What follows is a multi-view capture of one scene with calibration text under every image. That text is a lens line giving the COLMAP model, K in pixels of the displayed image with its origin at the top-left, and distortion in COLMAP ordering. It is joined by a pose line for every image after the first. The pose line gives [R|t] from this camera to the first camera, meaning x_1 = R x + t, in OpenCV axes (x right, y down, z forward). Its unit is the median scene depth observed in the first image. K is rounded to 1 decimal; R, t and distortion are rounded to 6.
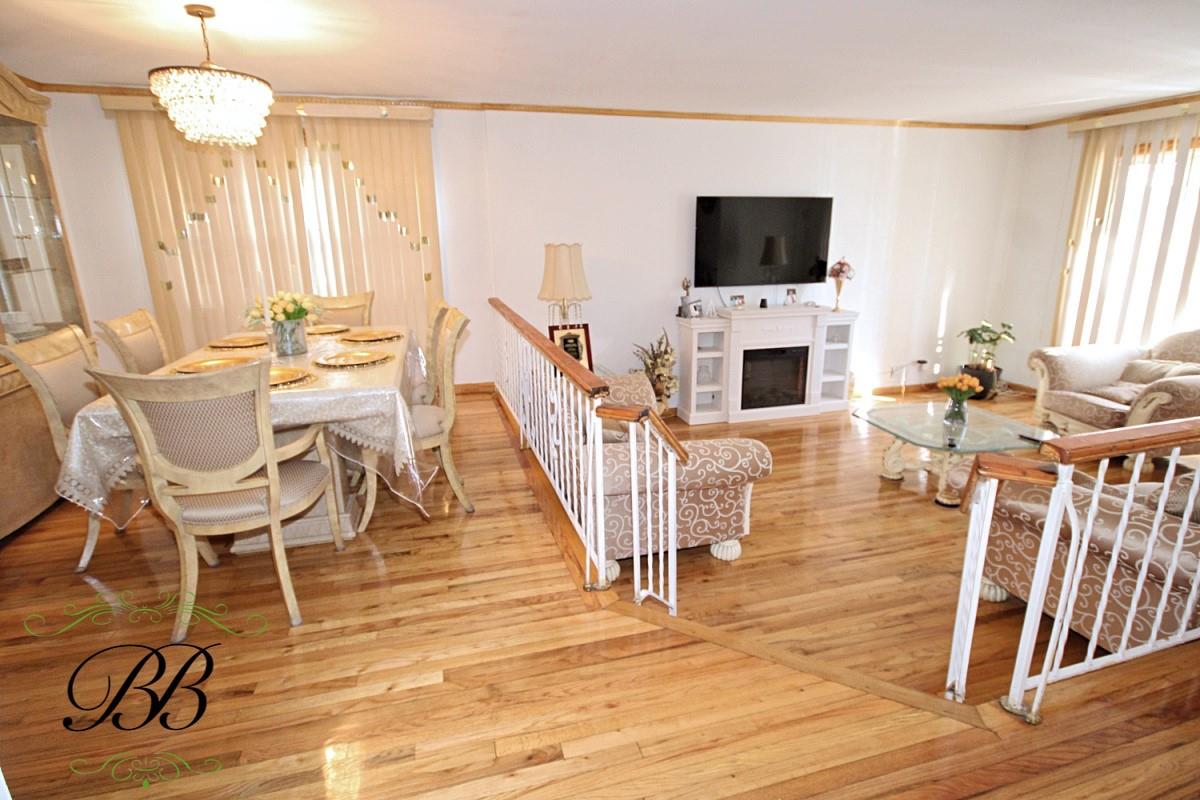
lens RADIAL K [[604.9, 0, 607.4], [0, 604.9, 399.6], [0, 0, 1]] dist [0.007287, -0.005047]
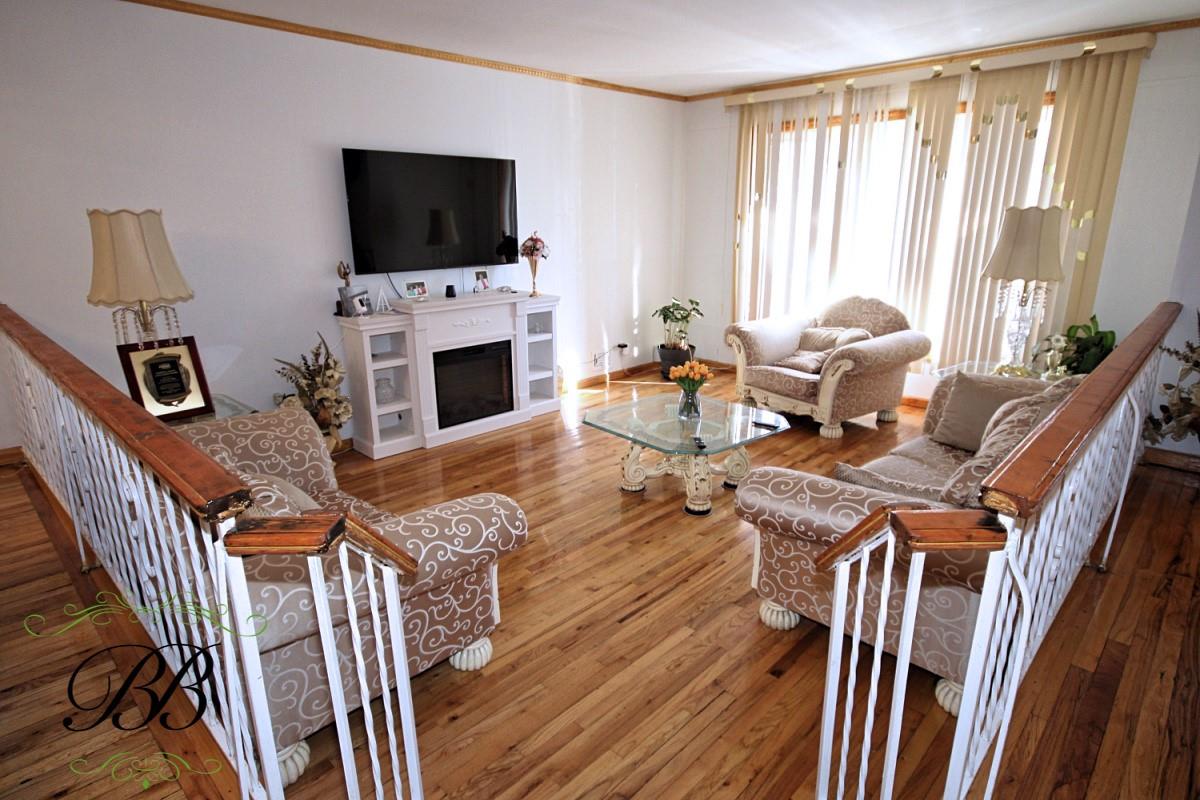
lens RADIAL K [[658.7, 0, 601.5], [0, 658.7, 402.0], [0, 0, 1]] dist [0.004626, 0.003967]
pose [[0.869592, -0.128300, 0.476811, 0.002145], [0.121814, 0.991548, 0.044645, -0.035154], [-0.478509, 0.019259, 0.877872, 0.178999]]
